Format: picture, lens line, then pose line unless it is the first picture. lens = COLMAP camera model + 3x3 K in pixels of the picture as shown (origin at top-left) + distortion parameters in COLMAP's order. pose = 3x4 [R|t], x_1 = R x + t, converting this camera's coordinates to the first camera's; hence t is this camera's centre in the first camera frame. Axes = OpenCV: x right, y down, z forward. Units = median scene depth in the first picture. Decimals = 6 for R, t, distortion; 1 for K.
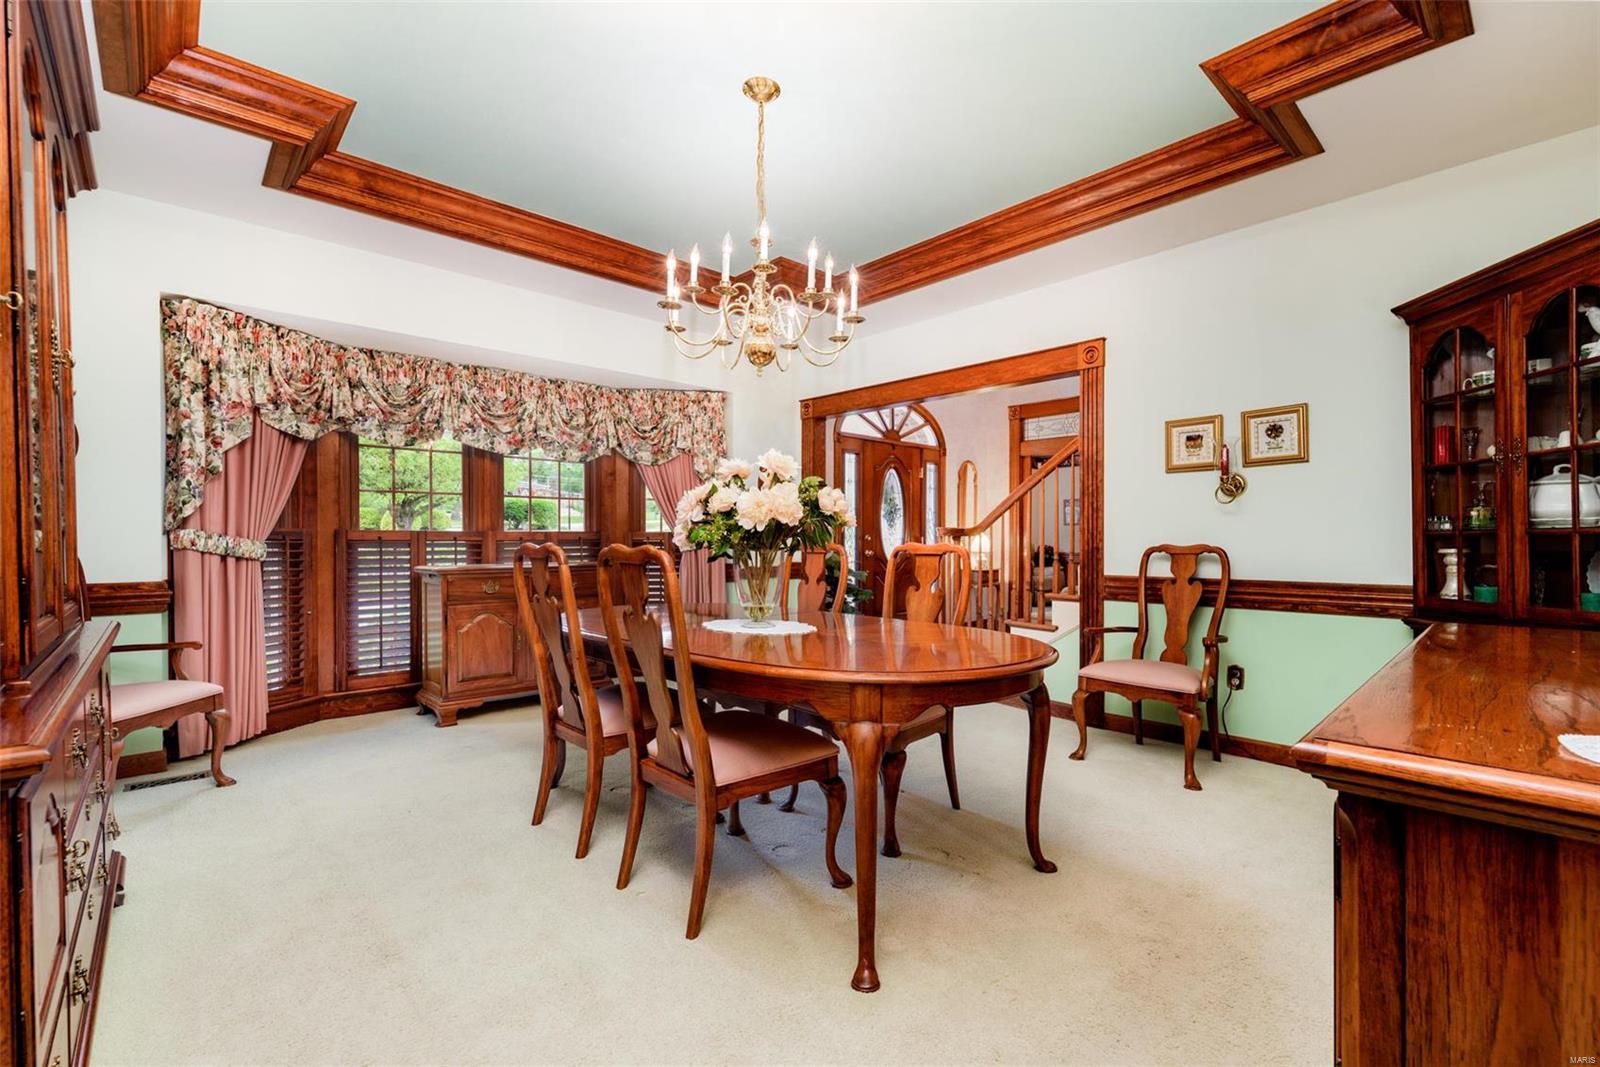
lens RADIAL K [[697.0, 0, 798.3], [0, 697.0, 544.9], [0, 0, 1]] dist [0.008826, -0.000893]
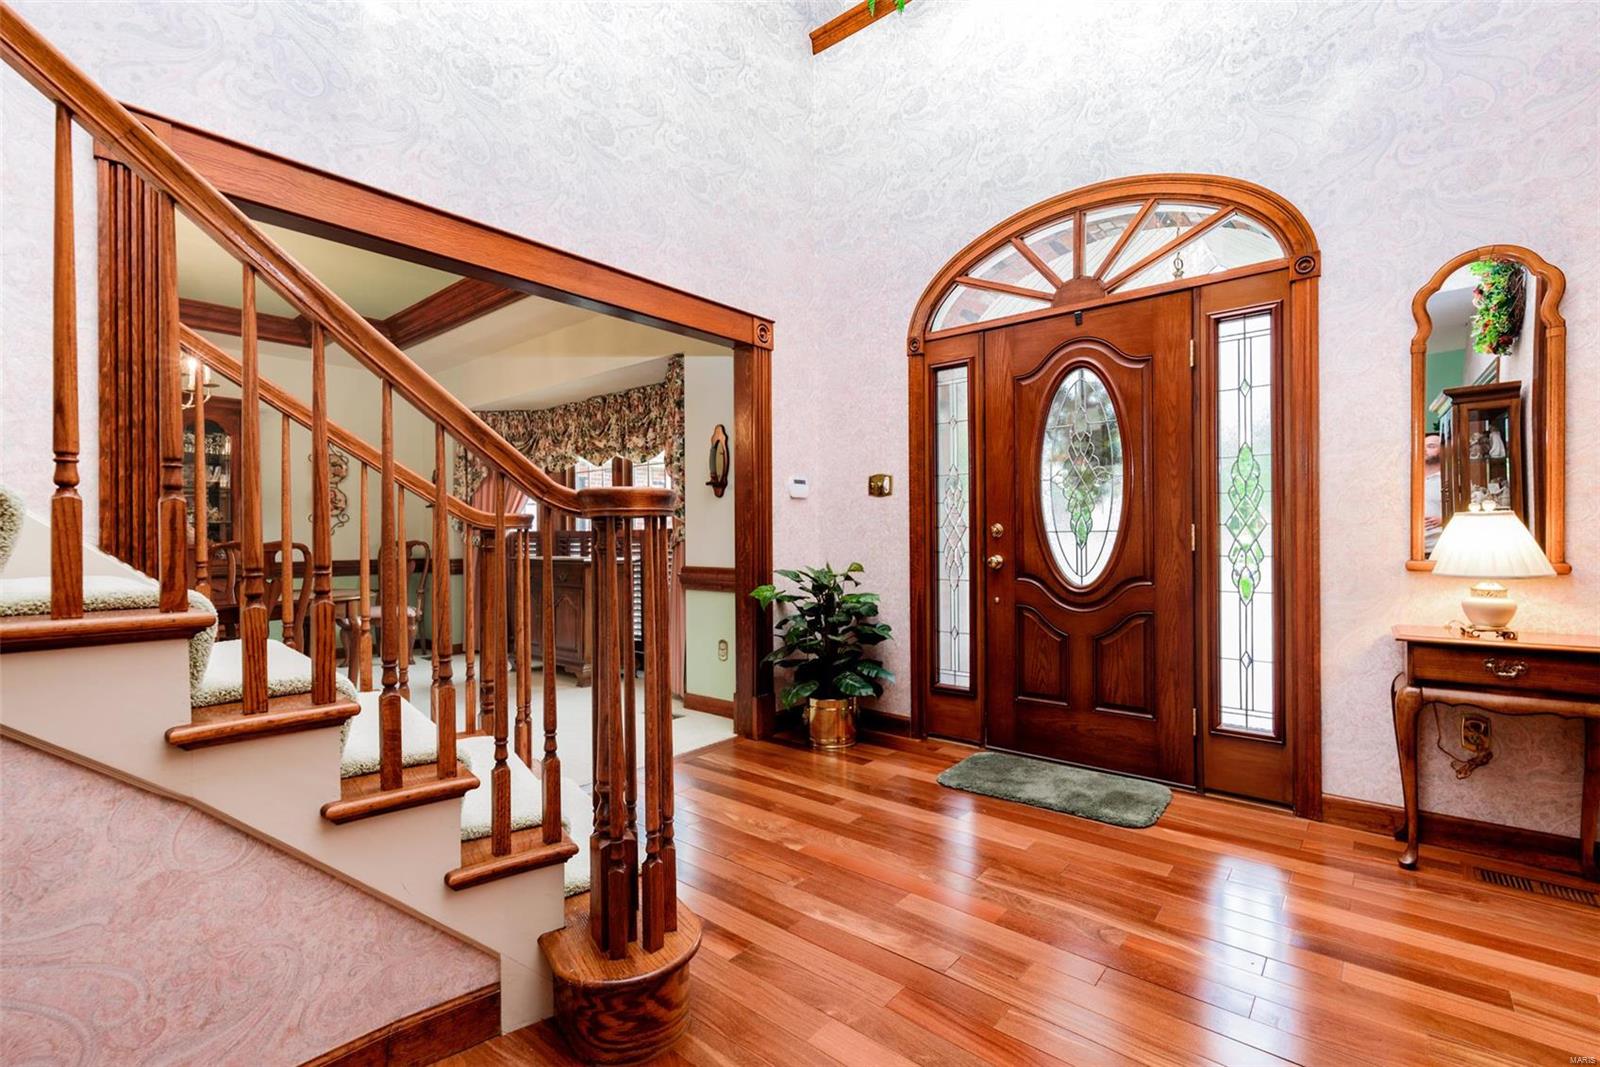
lens RADIAL K [[697.0, 0, 804.8], [0, 697.0, 526.5], [0, 0, 1]] dist [0.008826, -0.000893]
pose [[0.135701, -0.008655, -0.990712, 0.325019], [-0.005261, 0.999941, -0.009456, -0.005265], [0.990736, 0.006496, 0.135647, 0.469288]]
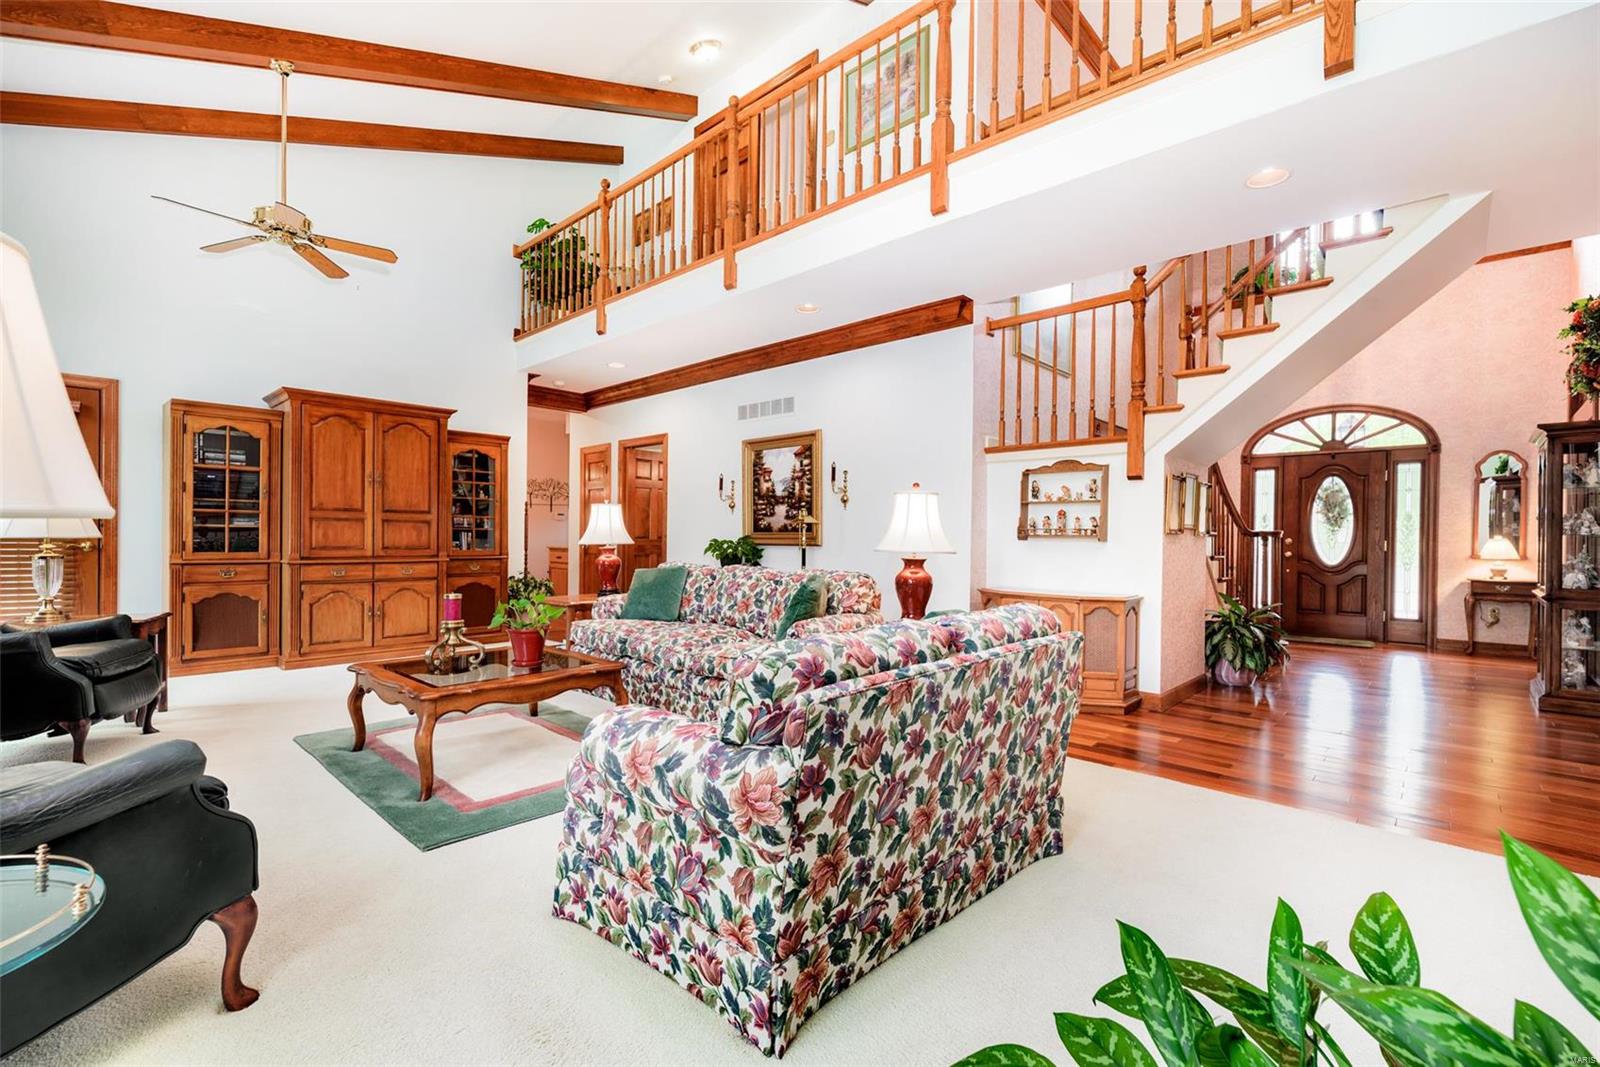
lens RADIAL K [[697.0, 0, 800.0], [0, 697.0, 538.4], [0, 0, 1]] dist [0.008826, -0.000893]
pose [[0.080679, 0.006886, -0.996716, 0.677943], [-0.017394, 0.999834, 0.005500, -0.005403], [0.996588, 0.016893, 0.080786, 0.072904]]
